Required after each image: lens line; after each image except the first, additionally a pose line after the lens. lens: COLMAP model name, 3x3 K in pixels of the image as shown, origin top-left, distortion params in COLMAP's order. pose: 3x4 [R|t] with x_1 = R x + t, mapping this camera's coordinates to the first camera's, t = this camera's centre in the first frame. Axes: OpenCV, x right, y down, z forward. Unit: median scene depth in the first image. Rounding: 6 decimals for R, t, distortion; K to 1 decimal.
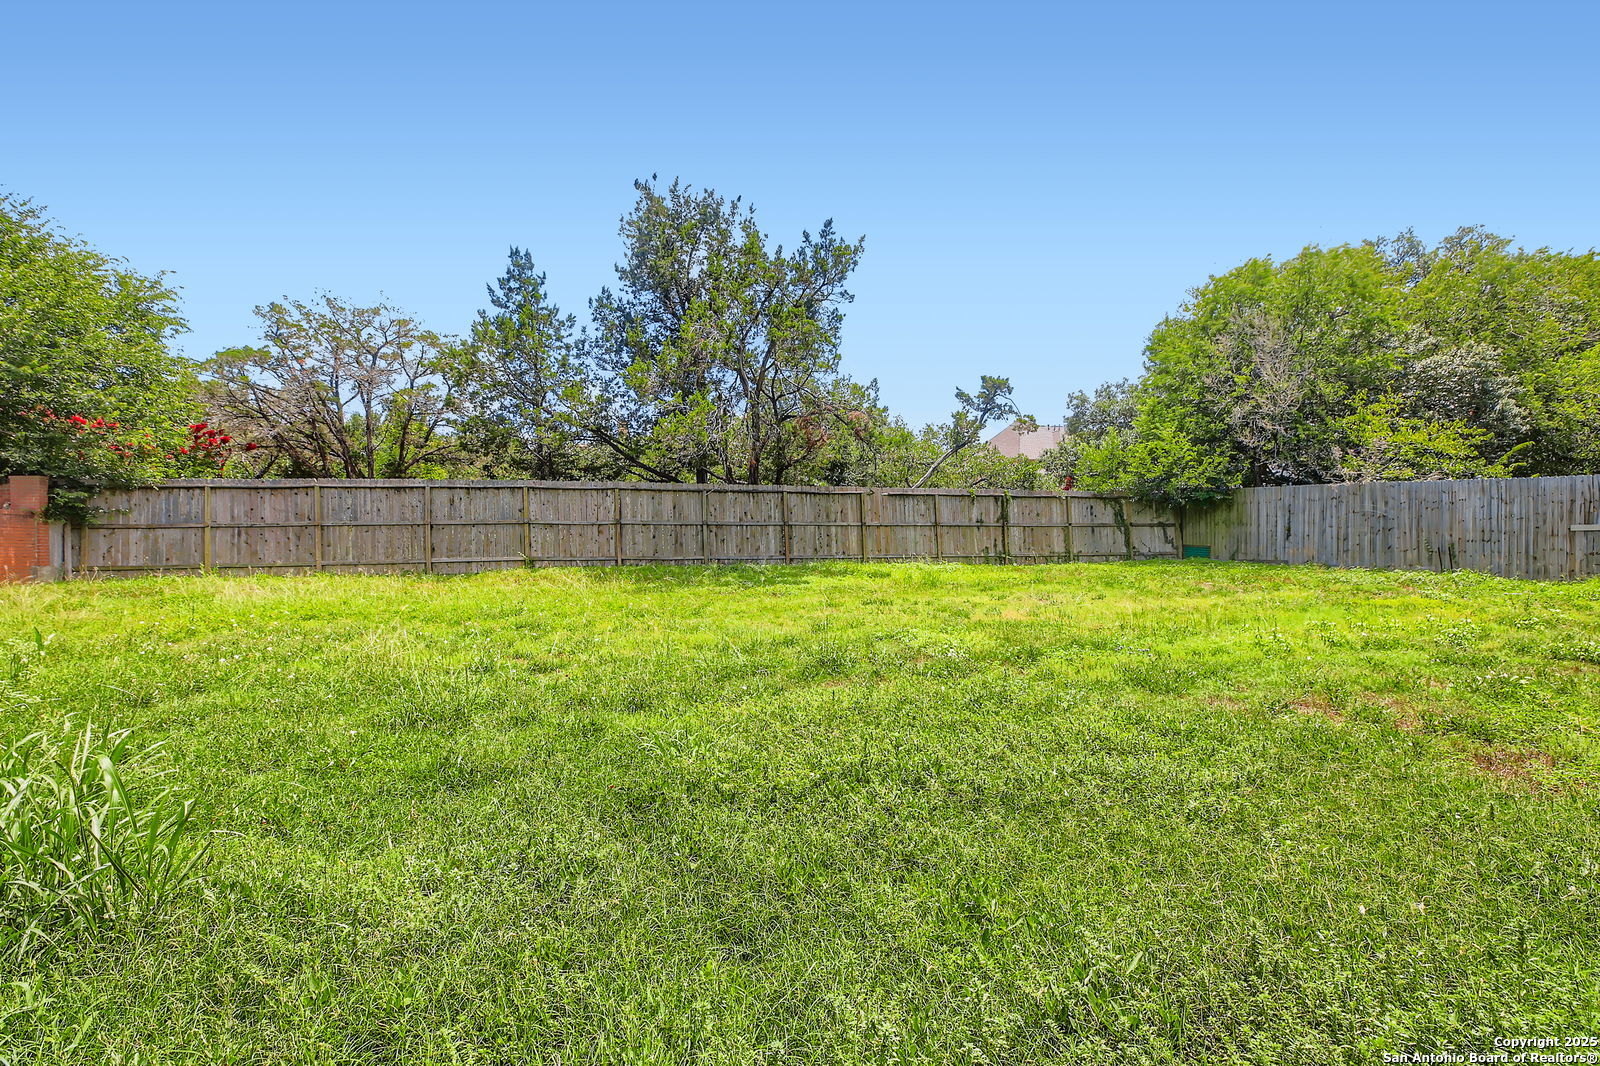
lens RADIAL K [[724.3, 0, 805.1], [0, 724.3, 536.3], [0, 0, 1]] dist [-0.004180, -0.000657]
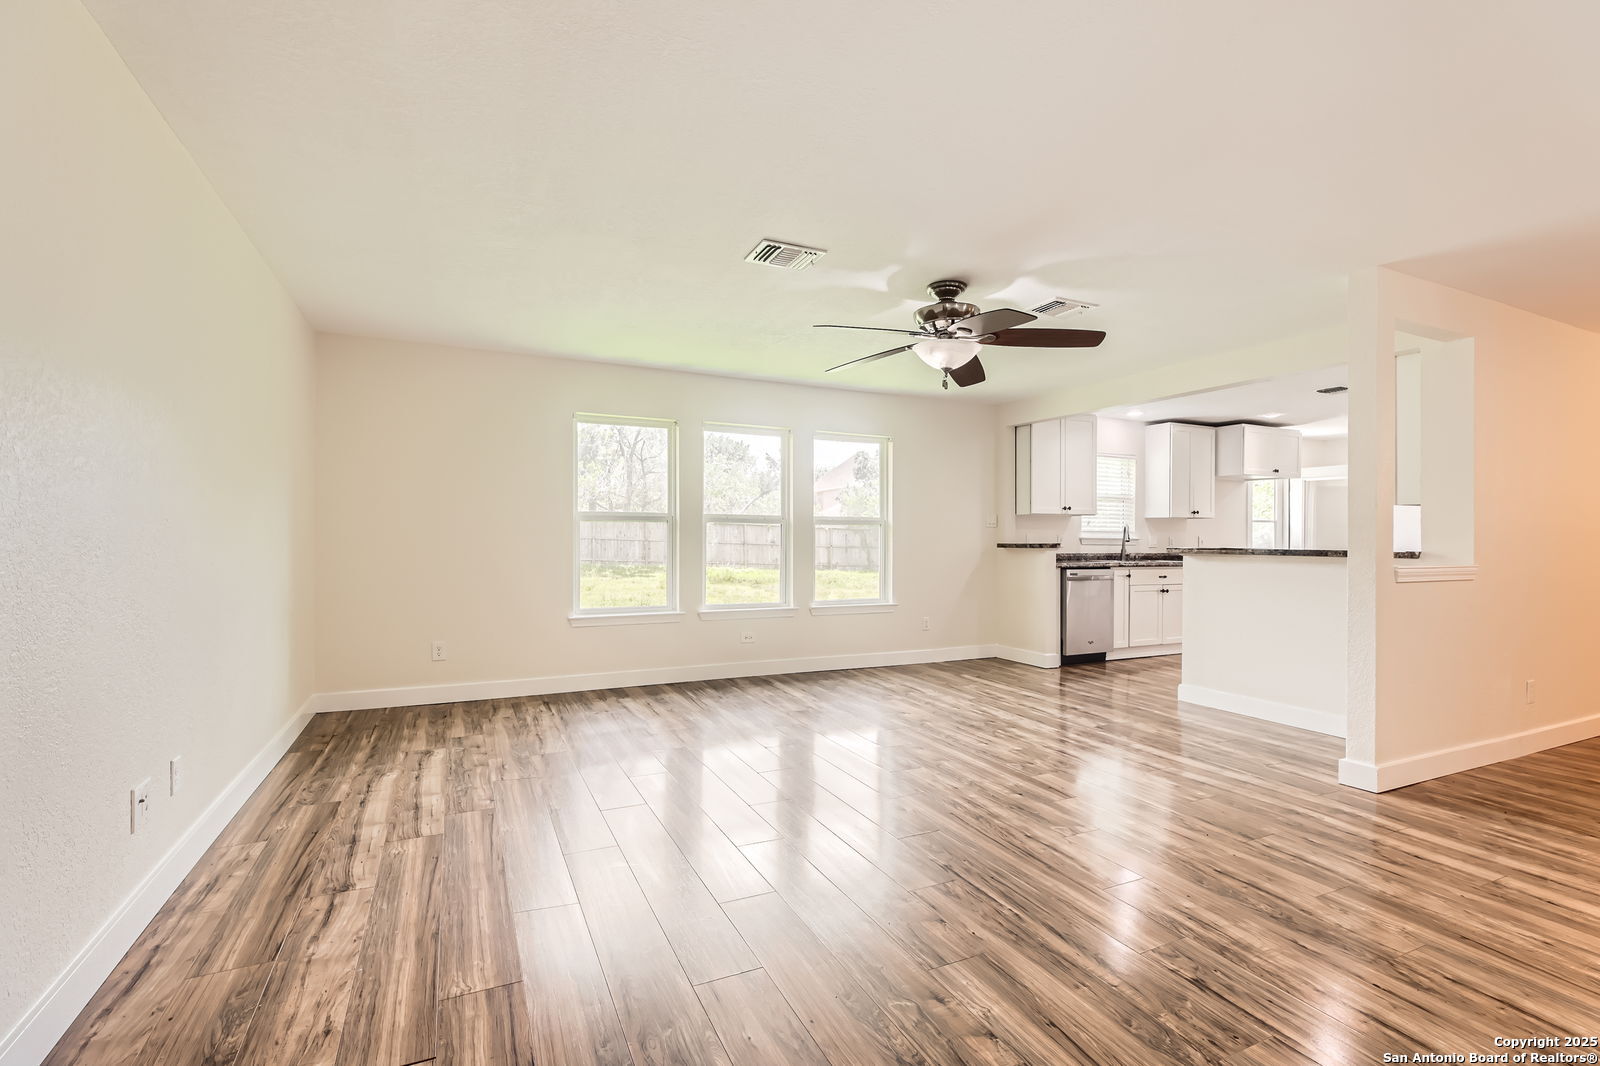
lens RADIAL K [[724.3, 0, 805.1], [0, 724.3, 536.3], [0, 0, 1]] dist [-0.004180, -0.000657]
pose [[0.987252, 0.036951, 0.154815, 0.061787], [-0.036518, 0.999317, -0.005637, -0.025188], [-0.154918, -0.000088, 0.987927, -0.537012]]
